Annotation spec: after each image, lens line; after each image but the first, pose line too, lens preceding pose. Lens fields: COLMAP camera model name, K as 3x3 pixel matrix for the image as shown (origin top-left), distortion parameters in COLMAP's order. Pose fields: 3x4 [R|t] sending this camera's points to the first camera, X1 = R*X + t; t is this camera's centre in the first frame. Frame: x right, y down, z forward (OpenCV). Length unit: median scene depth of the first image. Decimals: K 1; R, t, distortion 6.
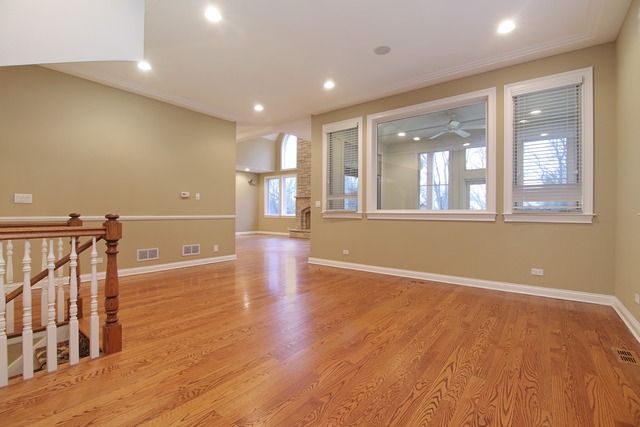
lens RADIAL K [[289.5, 0, 318.7], [0, 289.5, 212.0], [0, 0, 1]] dist [-0.006000, -0.004183]
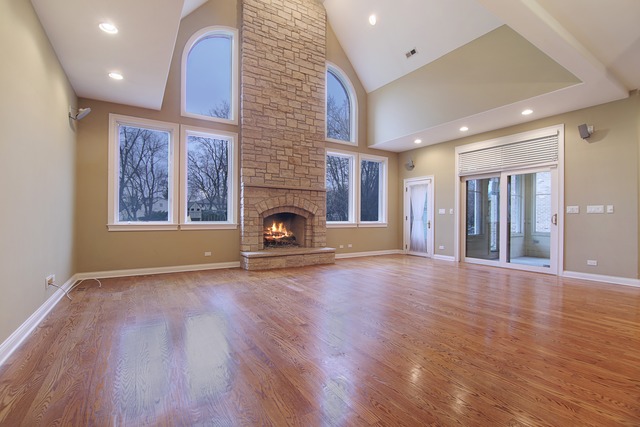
lens RADIAL K [[289.5, 0, 323.2], [0, 289.5, 217.3], [0, 0, 1]] dist [-0.006000, -0.004183]
pose [[0.323266, -0.009160, 0.946264, -0.490462], [-0.003633, 0.999934, 0.010920, -0.003129], [-0.946301, -0.006968, 0.323211, 0.740534]]
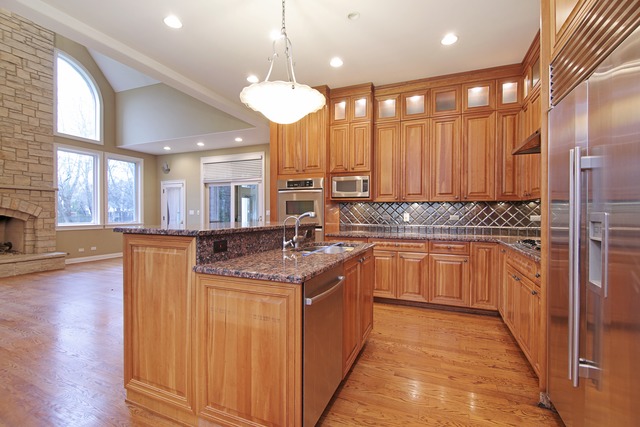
lens RADIAL K [[289.5, 0, 318.0], [0, 289.5, 213.1], [0, 0, 1]] dist [-0.006000, -0.004183]
pose [[-0.265304, -0.012308, 0.964086, -0.574763], [-0.007156, 0.999916, 0.010796, -0.017546], [-0.964138, -0.004035, -0.265370, 0.599324]]
